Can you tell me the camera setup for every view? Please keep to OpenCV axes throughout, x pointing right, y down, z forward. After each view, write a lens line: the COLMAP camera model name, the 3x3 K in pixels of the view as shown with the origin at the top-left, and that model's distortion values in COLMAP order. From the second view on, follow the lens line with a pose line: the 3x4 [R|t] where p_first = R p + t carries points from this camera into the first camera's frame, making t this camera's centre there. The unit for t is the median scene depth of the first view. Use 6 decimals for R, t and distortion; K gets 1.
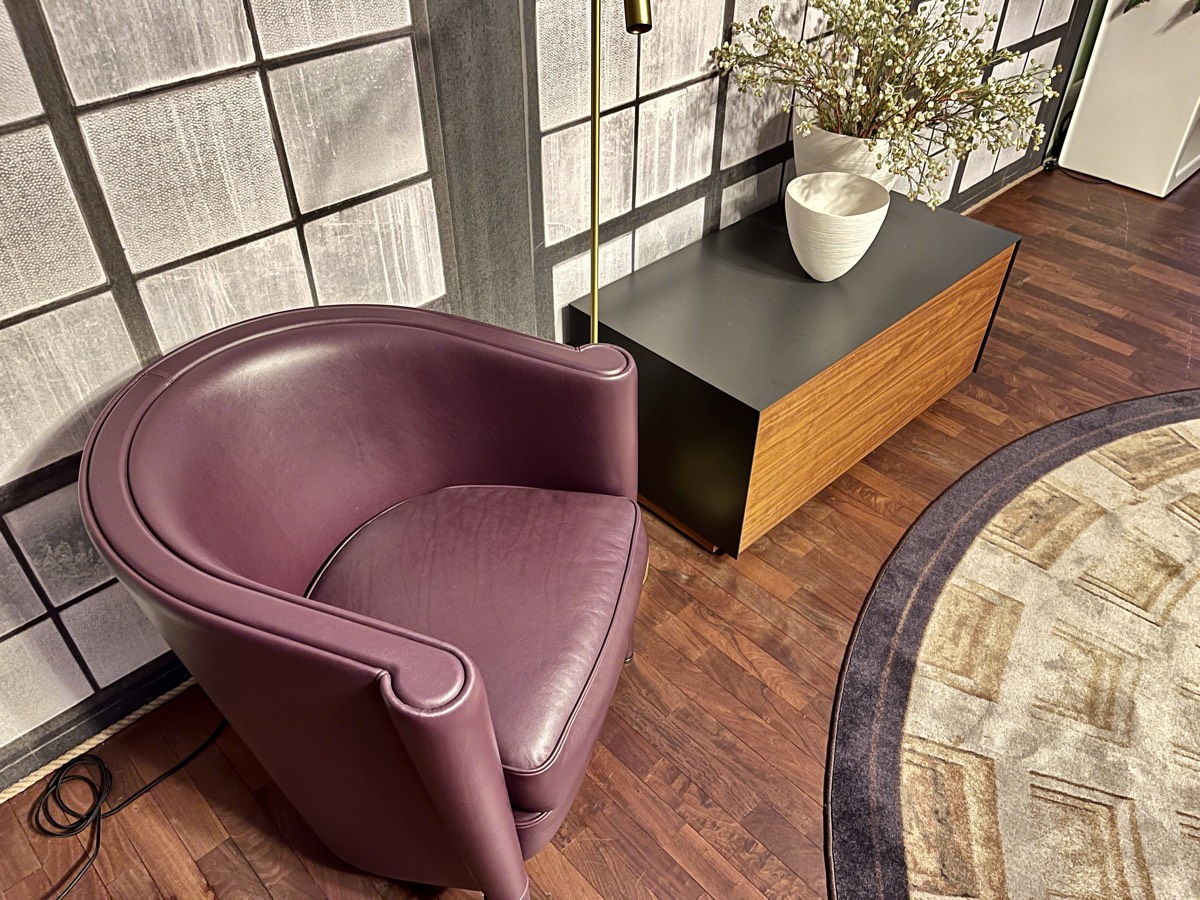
lens RADIAL K [[906.1, 0, 595.6], [0, 906.1, 452.8], [0, 0, 1]] dist [0.068179, -0.095936]
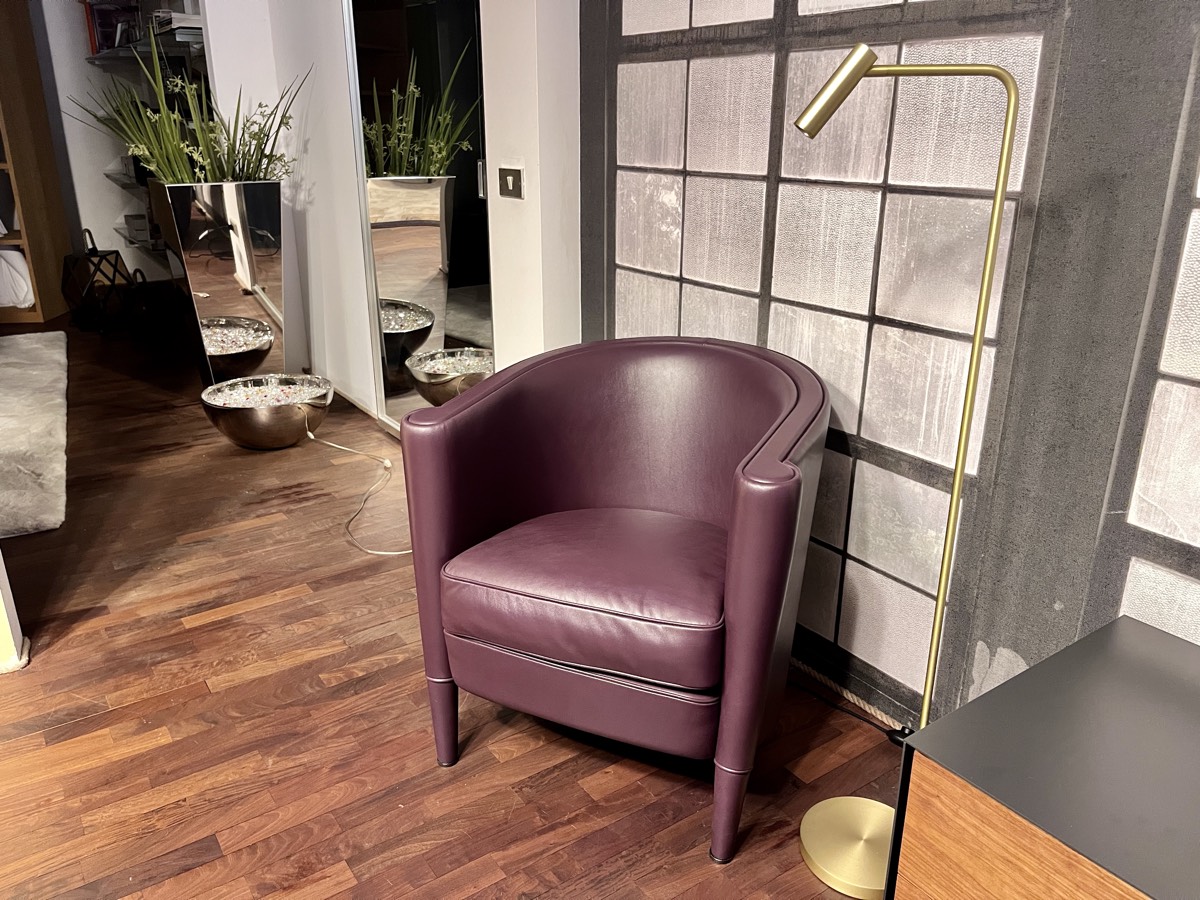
lens RADIAL K [[906.1, 0, 595.6], [0, 906.1, 452.8], [0, 0, 1]] dist [0.068179, -0.095936]
pose [[-0.157304, 0.335507, -0.928811, 0.842508], [-0.640249, 0.681434, 0.354582, -0.308675], [0.751889, 0.650448, 0.107615, 0.679844]]
